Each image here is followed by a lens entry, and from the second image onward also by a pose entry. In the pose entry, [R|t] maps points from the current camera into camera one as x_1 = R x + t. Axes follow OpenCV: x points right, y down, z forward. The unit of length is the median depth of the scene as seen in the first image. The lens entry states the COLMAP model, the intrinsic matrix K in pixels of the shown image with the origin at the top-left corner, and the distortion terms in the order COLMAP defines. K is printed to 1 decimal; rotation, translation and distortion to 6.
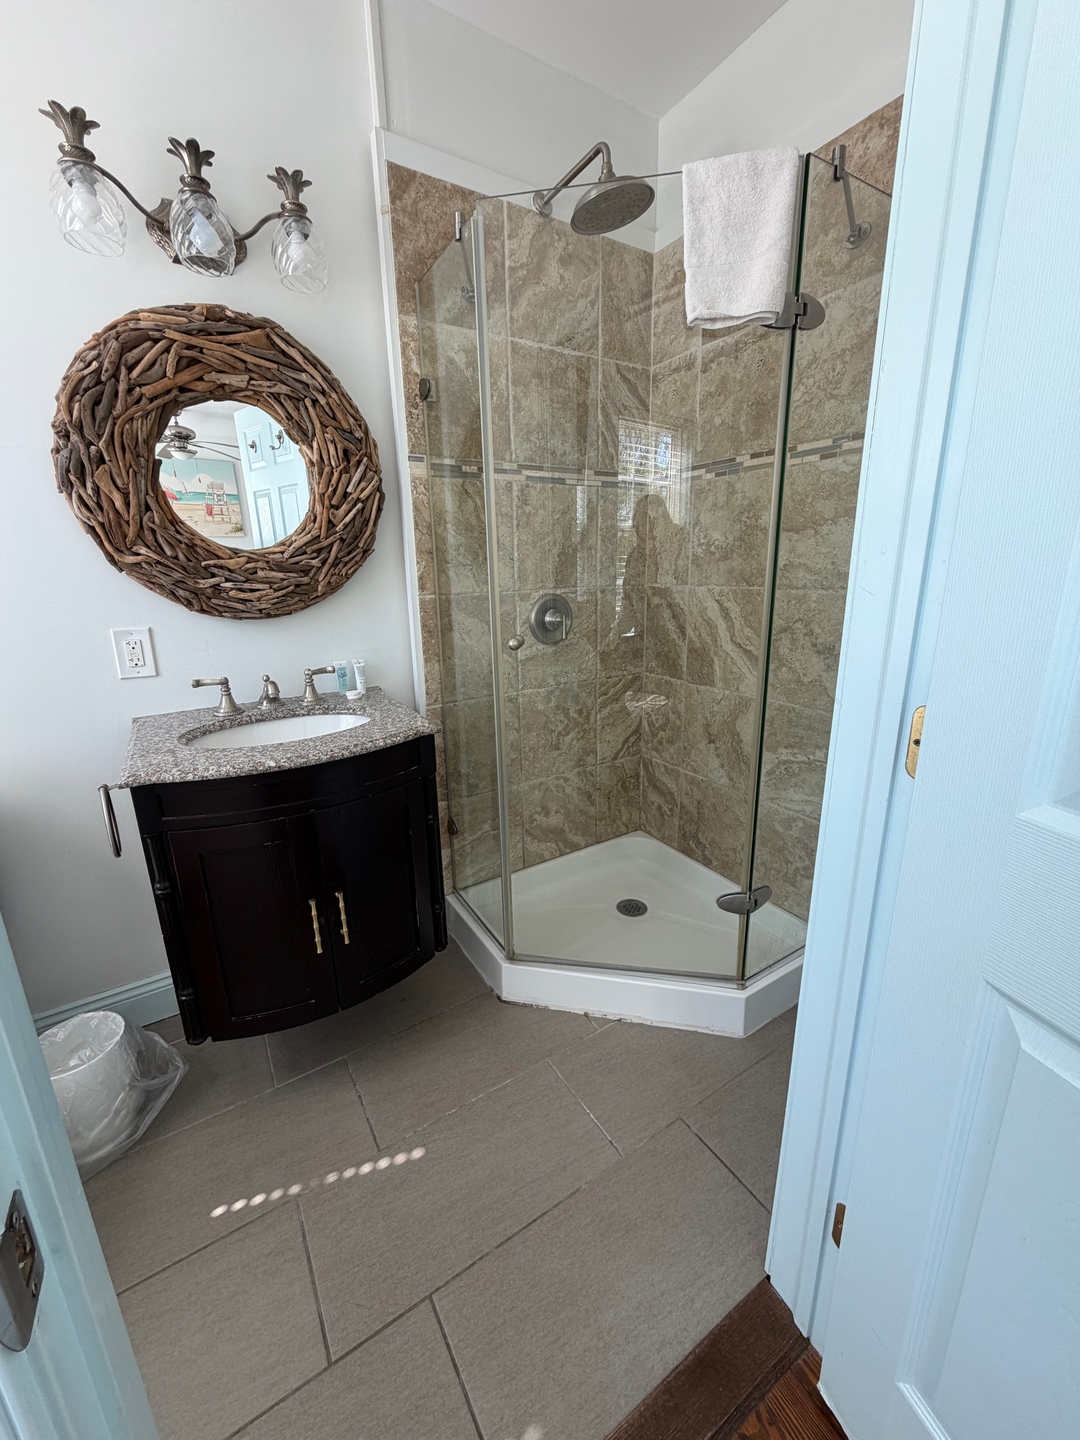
lens RADIAL K [[571.8, 0, 543.8], [0, 571.8, 717.7], [0, 0, 1]] dist [0.000945, -0.000430]
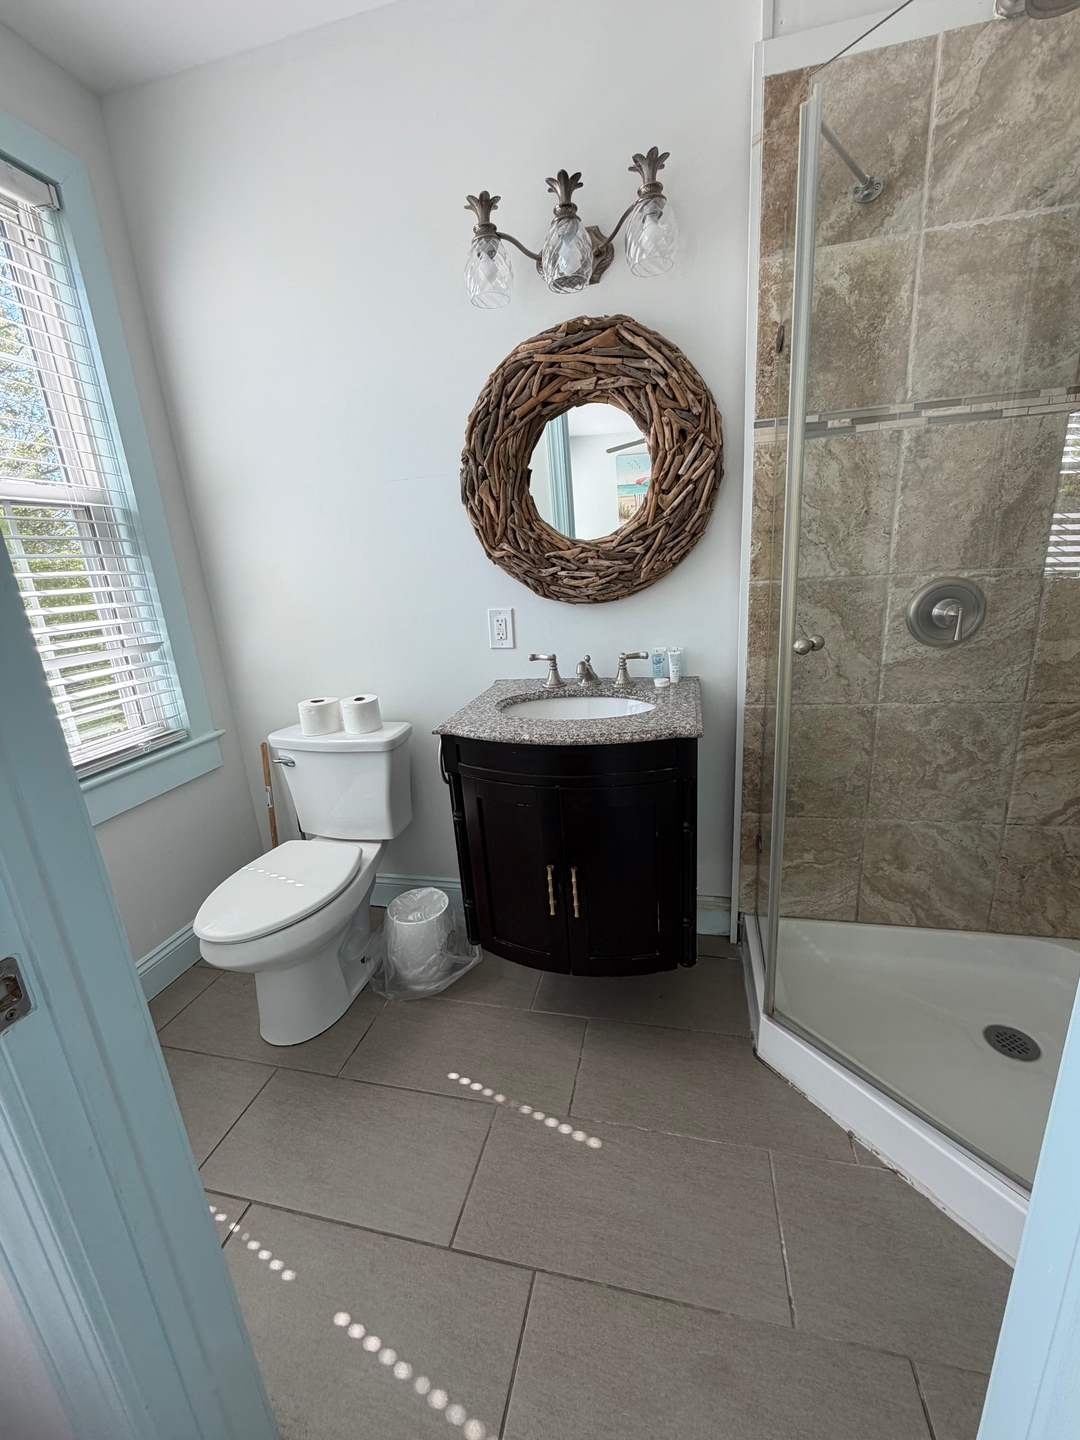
lens RADIAL K [[573.2, 0, 540.2], [0, 573.2, 718.7], [0, 0, 1]] dist [-0.000754, -0.000108]
pose [[0.701087, 0.168595, -0.692858, 0.243935], [-0.137913, 0.985361, 0.100219, -0.055019], [0.699612, 0.025292, 0.714075, 0.162503]]
